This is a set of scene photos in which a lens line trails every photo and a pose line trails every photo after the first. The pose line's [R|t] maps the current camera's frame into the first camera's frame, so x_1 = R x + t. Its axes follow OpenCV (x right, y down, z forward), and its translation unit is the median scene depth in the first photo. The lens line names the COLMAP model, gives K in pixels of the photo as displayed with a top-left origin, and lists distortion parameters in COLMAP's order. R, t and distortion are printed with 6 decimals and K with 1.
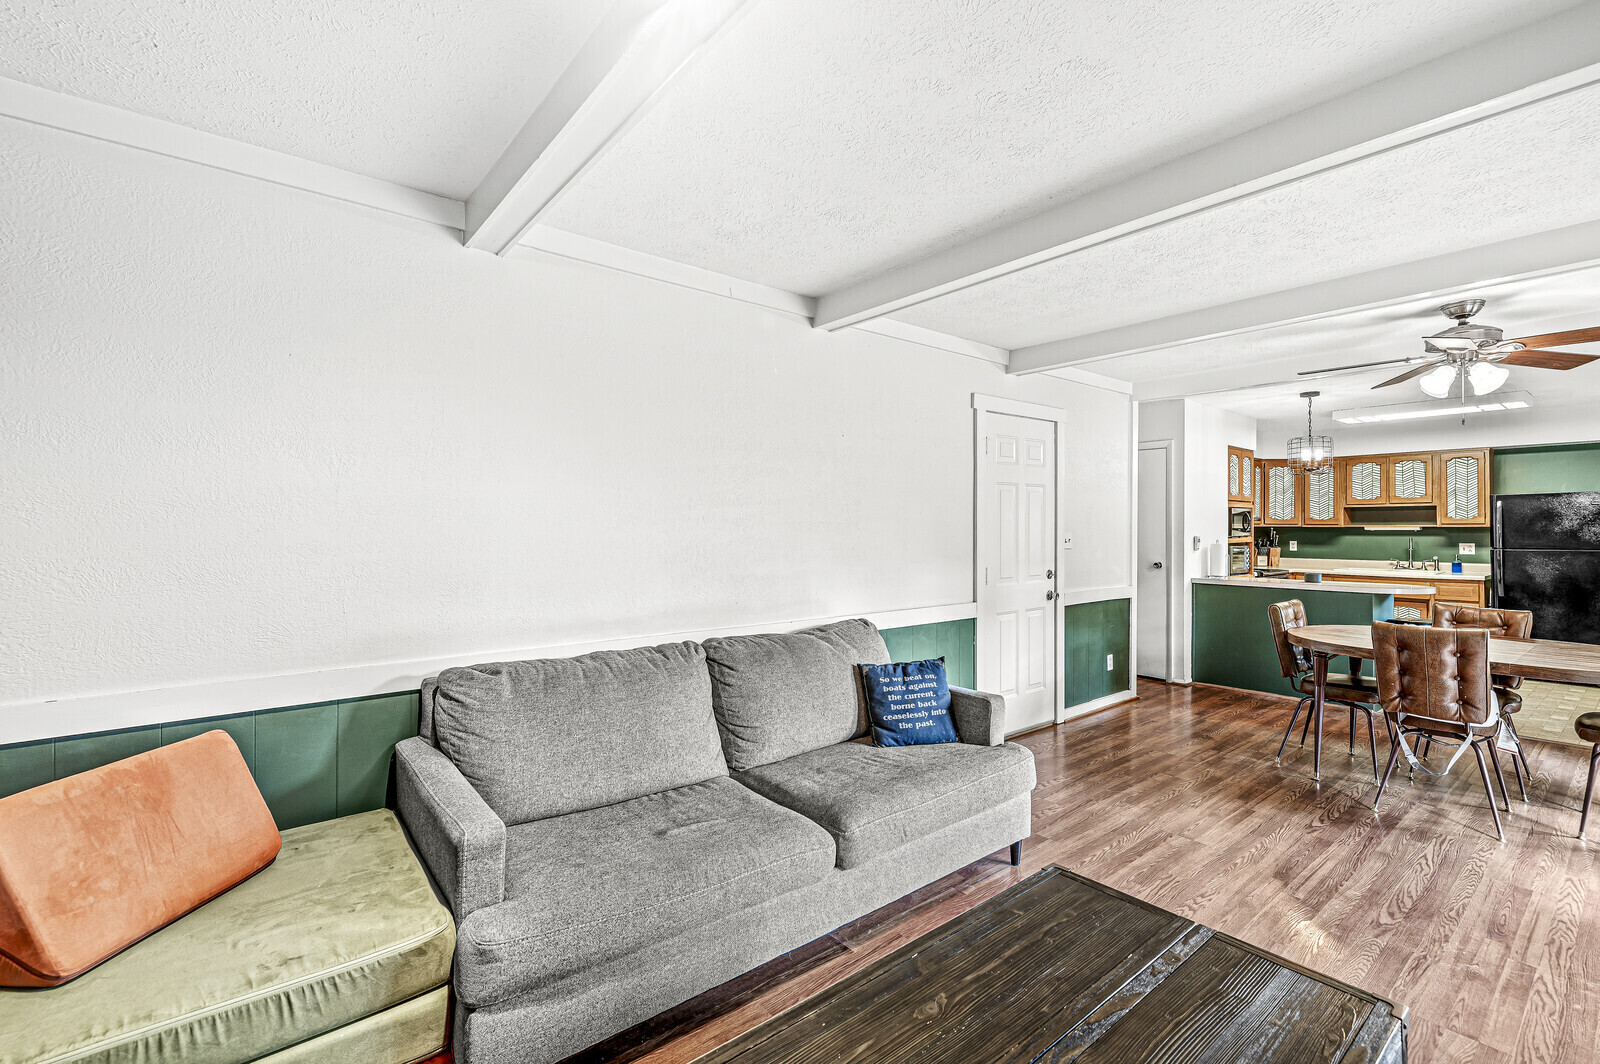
lens RADIAL K [[700.9, 0, 802.5], [0, 700.9, 520.0], [0, 0, 1]] dist [0.000349, 0.000300]
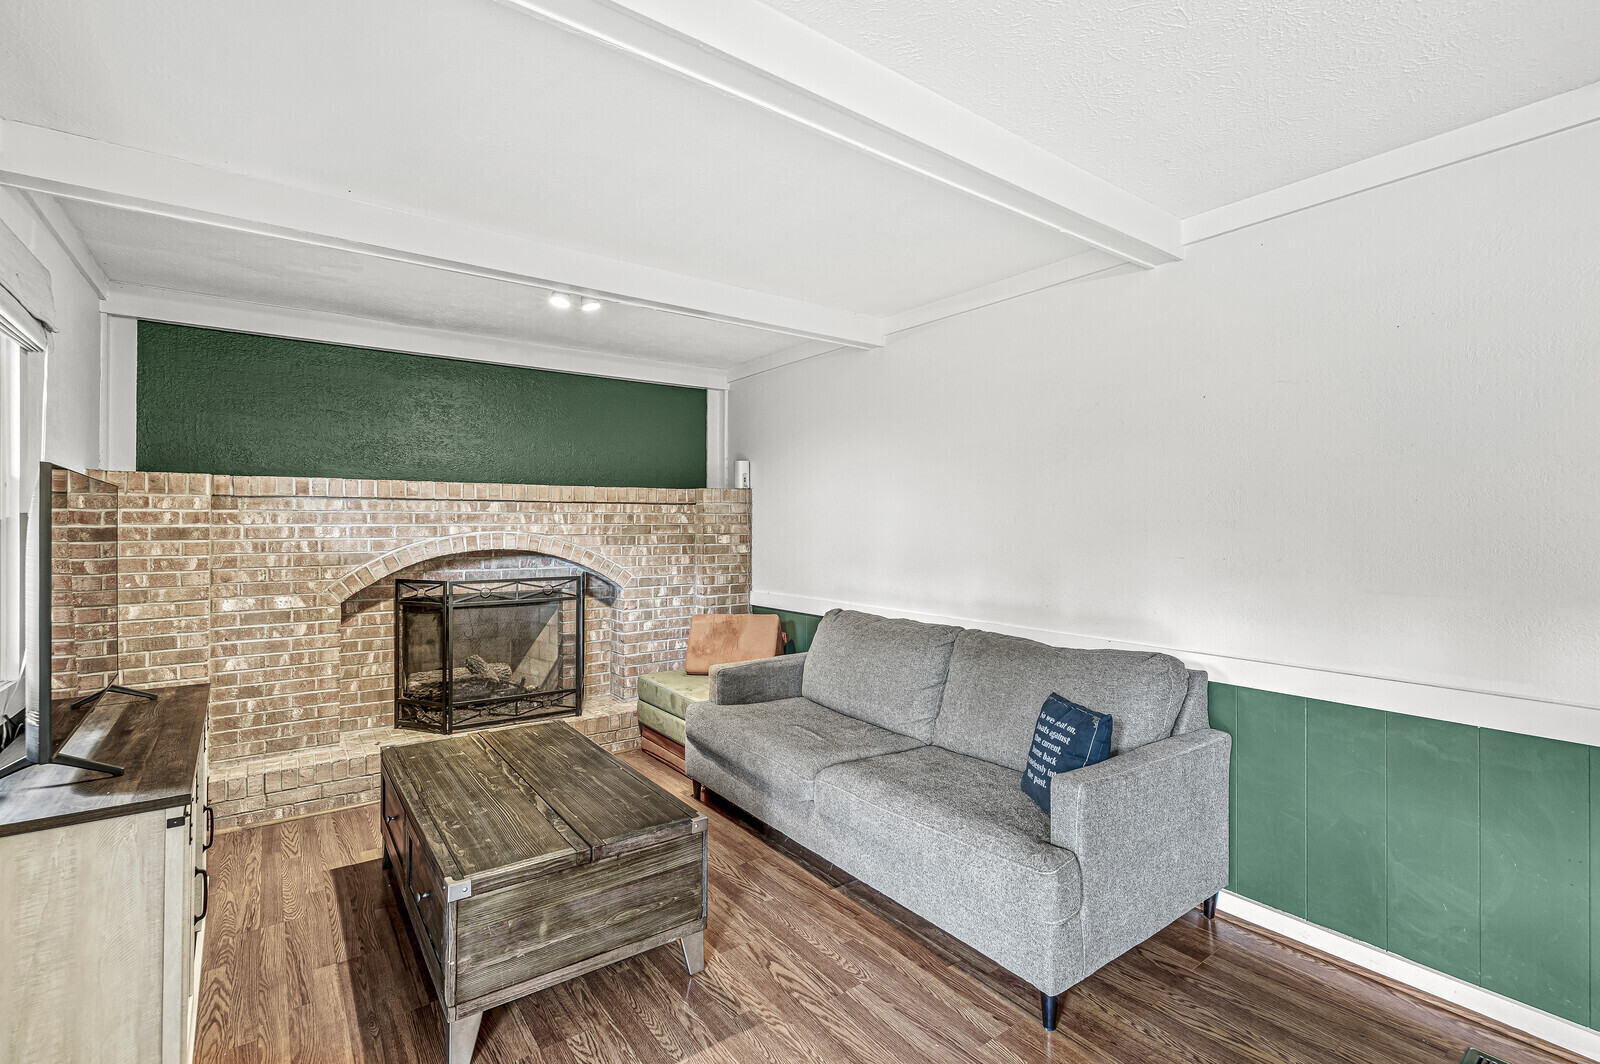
lens RADIAL K [[722.8, 0, 799.8], [0, 722.8, 521.2], [0, 0, 1]] dist [0.003041, -0.002320]
pose [[-0.049002, -0.005430, -0.998784, 0.435151], [0.007241, 0.999957, -0.005792, 0.002859], [0.998772, -0.007516, -0.048960, 0.342867]]
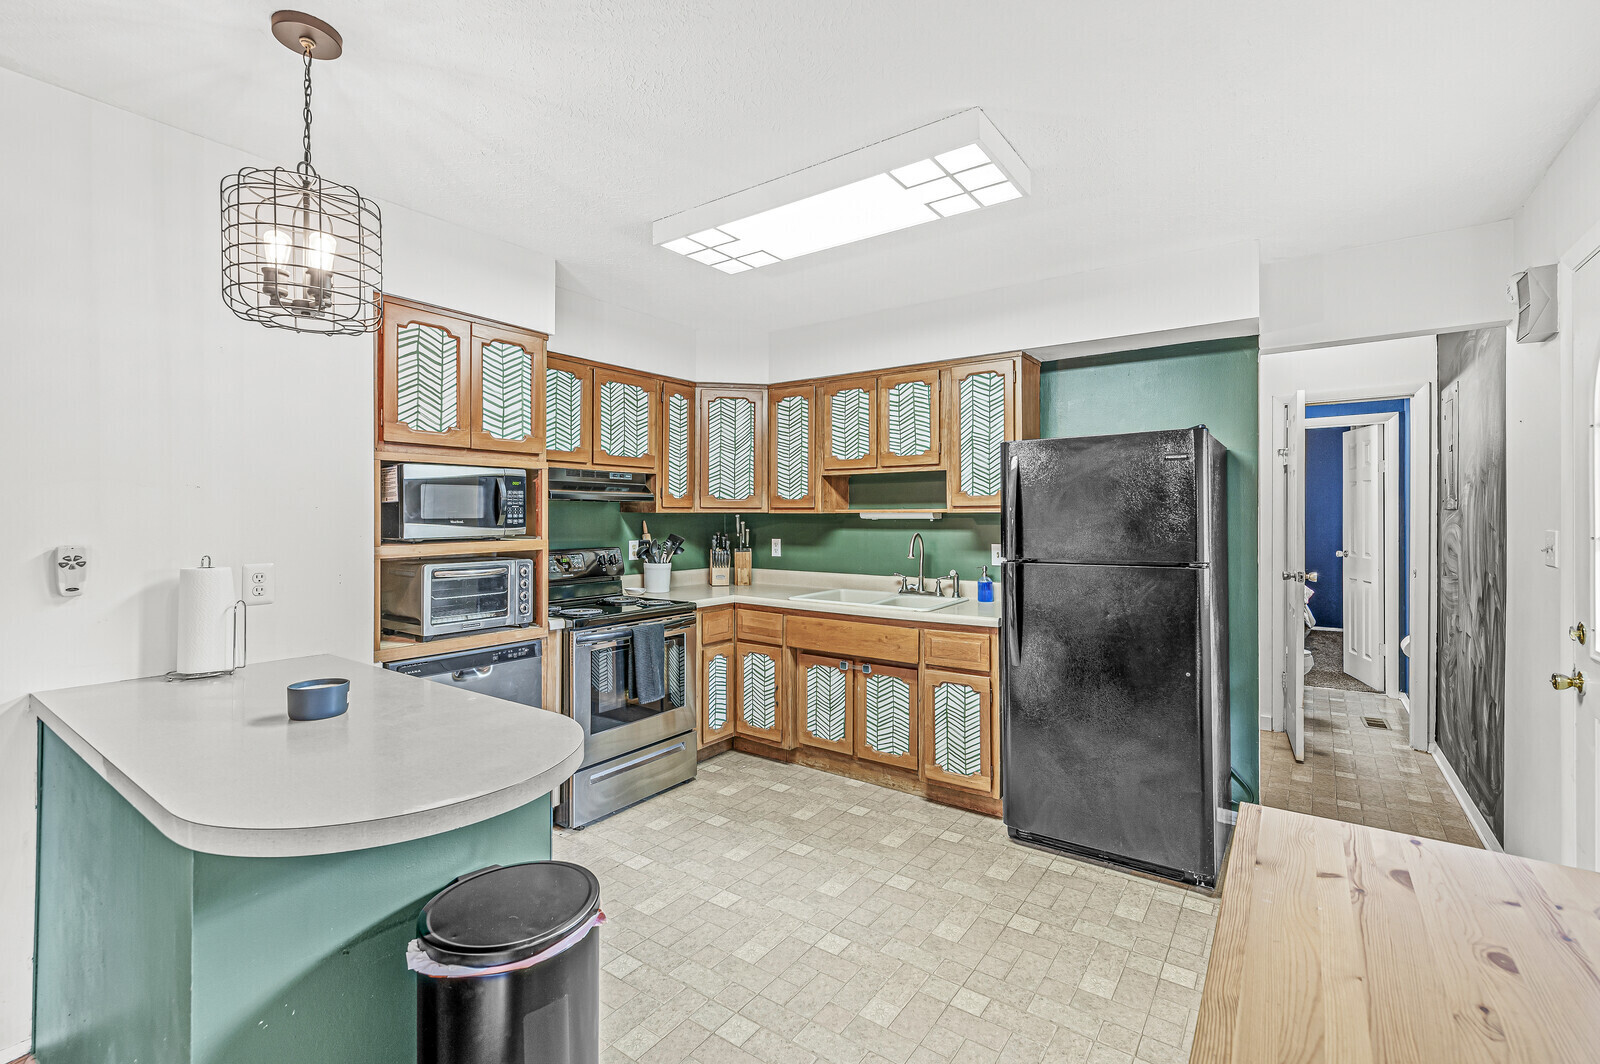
lens RADIAL K [[700.9, 0, 801.9], [0, 700.9, 511.9], [0, 0, 1]] dist [0.000349, 0.000300]
pose [[0.962721, -0.002270, 0.270486, 0.733501], [0.000141, 0.999969, 0.007889, 0.005844], [-0.270495, -0.007557, 0.962692, 0.596433]]
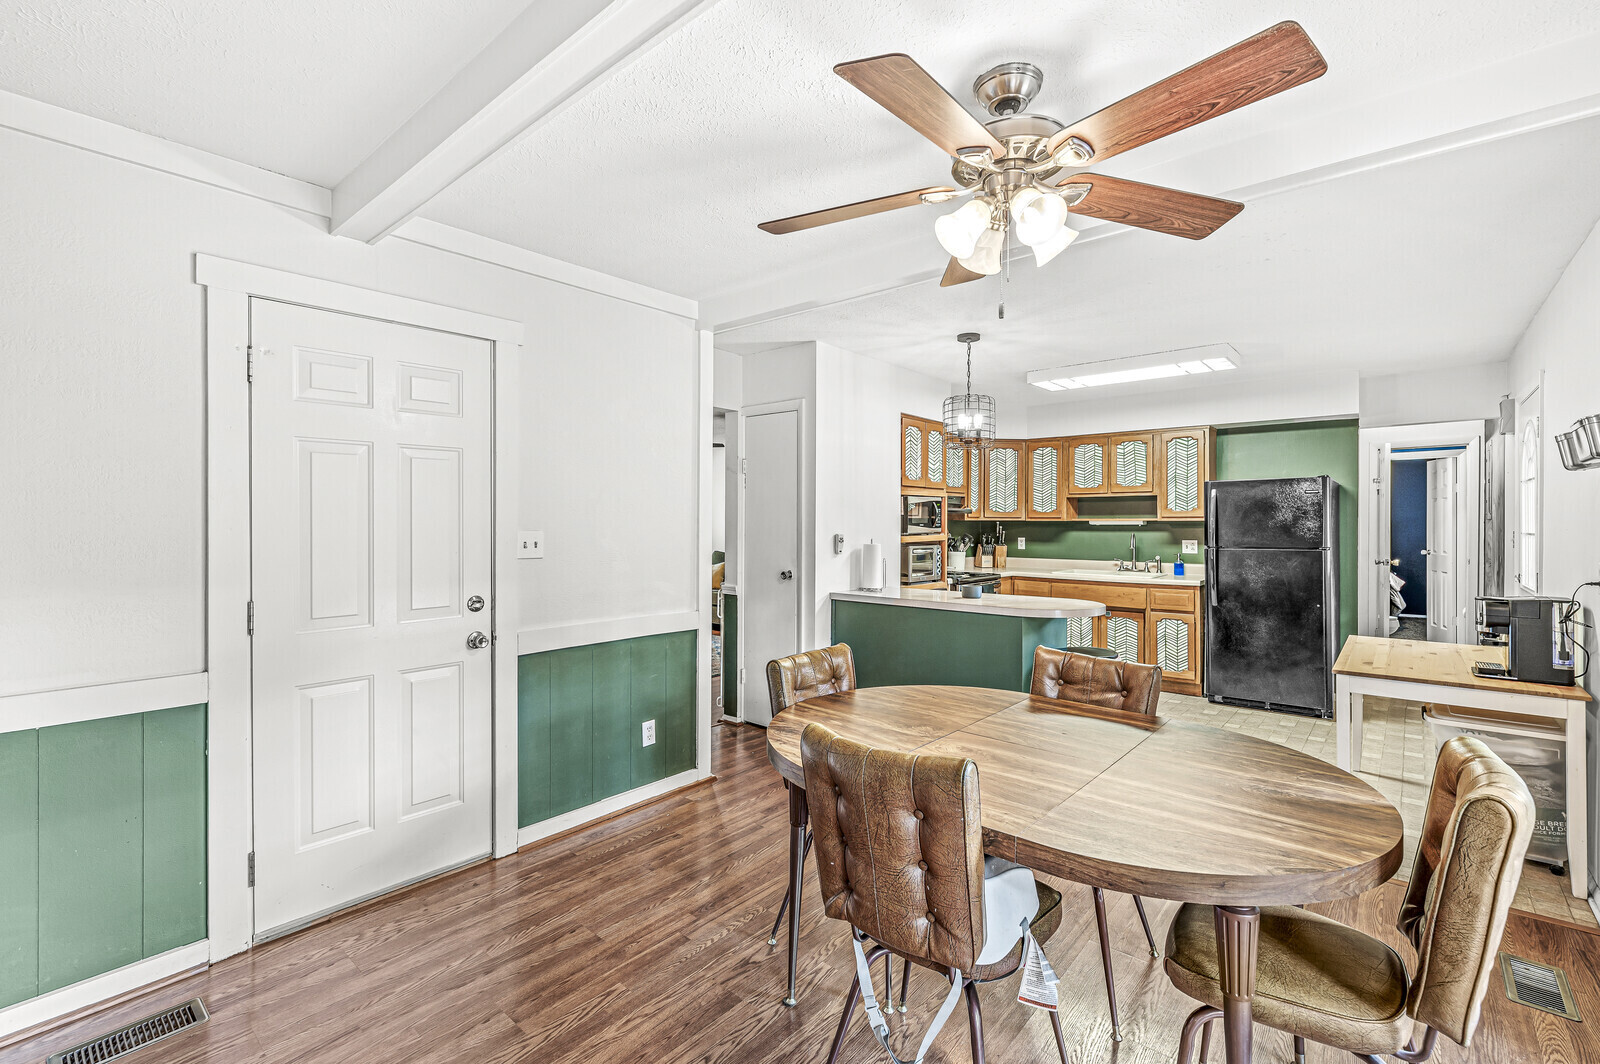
lens RADIAL K [[700.9, 0, 803.4], [0, 700.9, 521.7], [0, 0, 1]] dist [0.000349, 0.000300]
pose [[0.983845, -0.001279, 0.179018, 0.373768], [-0.000663, 0.999942, 0.010791, 0.002494], [-0.179021, -0.010735, 0.983787, 0.278979]]
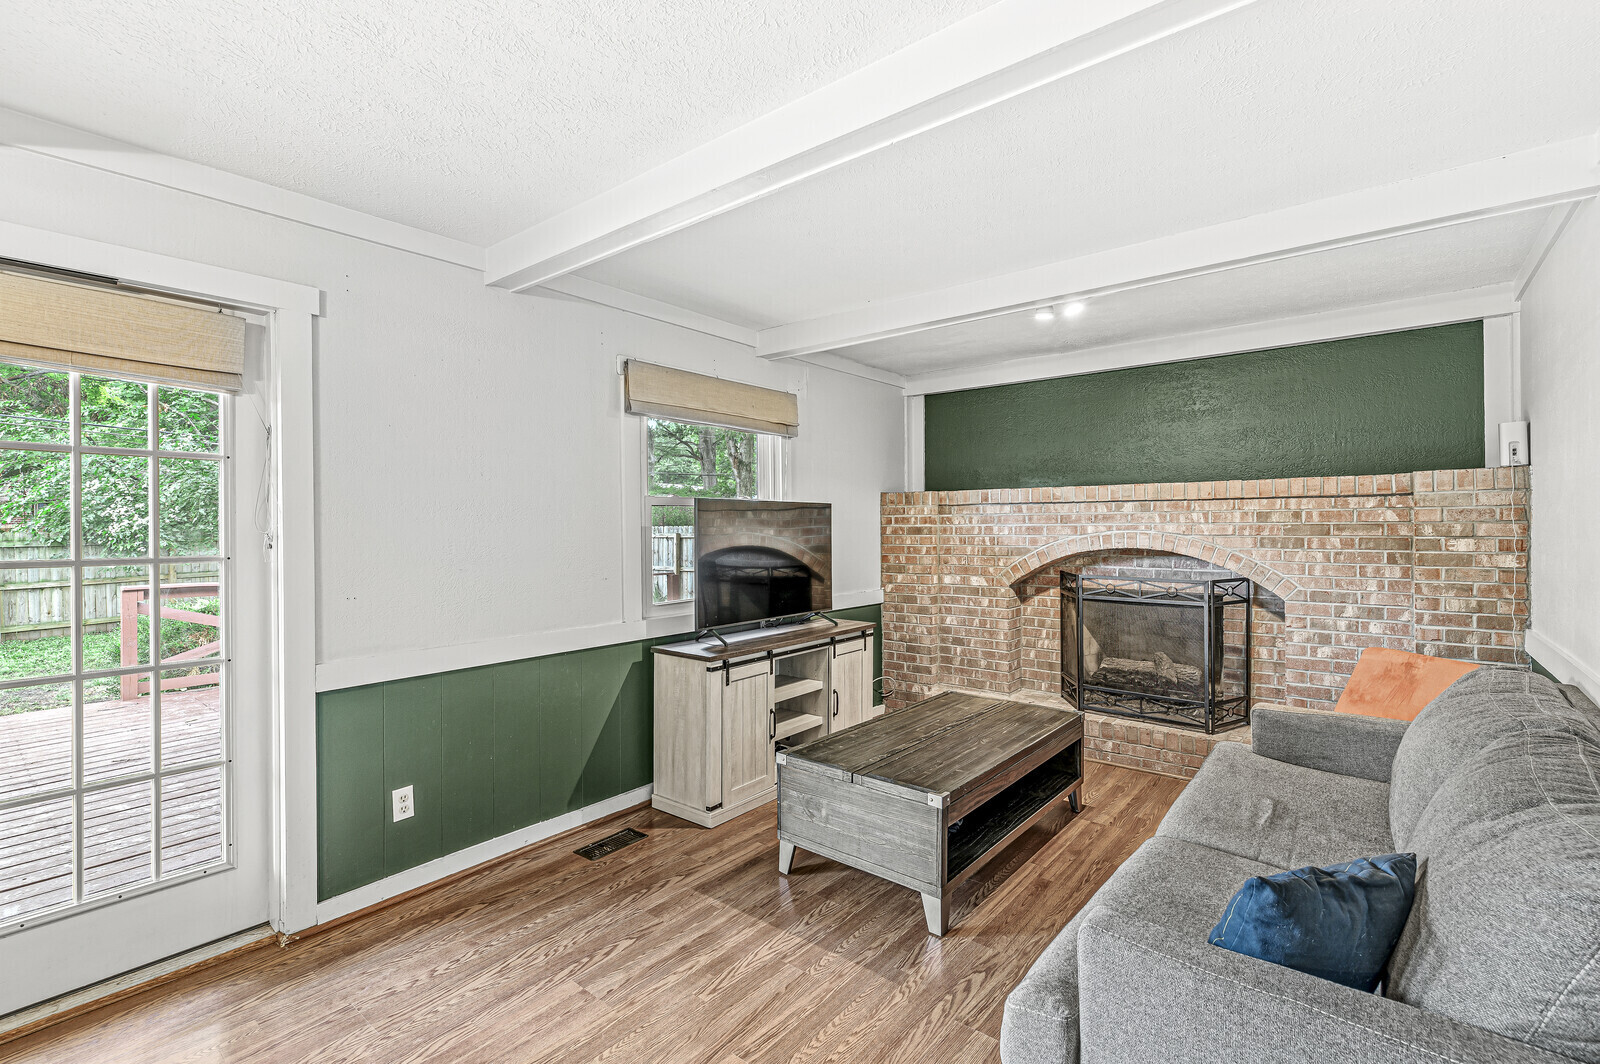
lens RADIAL K [[722.8, 0, 800.9], [0, 722.8, 529.6], [0, 0, 1]] dist [0.003041, -0.002320]
pose [[-0.979989, 0.003527, -0.199022, 0.241168], [0.003851, 0.999992, -0.001241, 0.004795], [0.199016, -0.001983, -0.979994, 0.622551]]
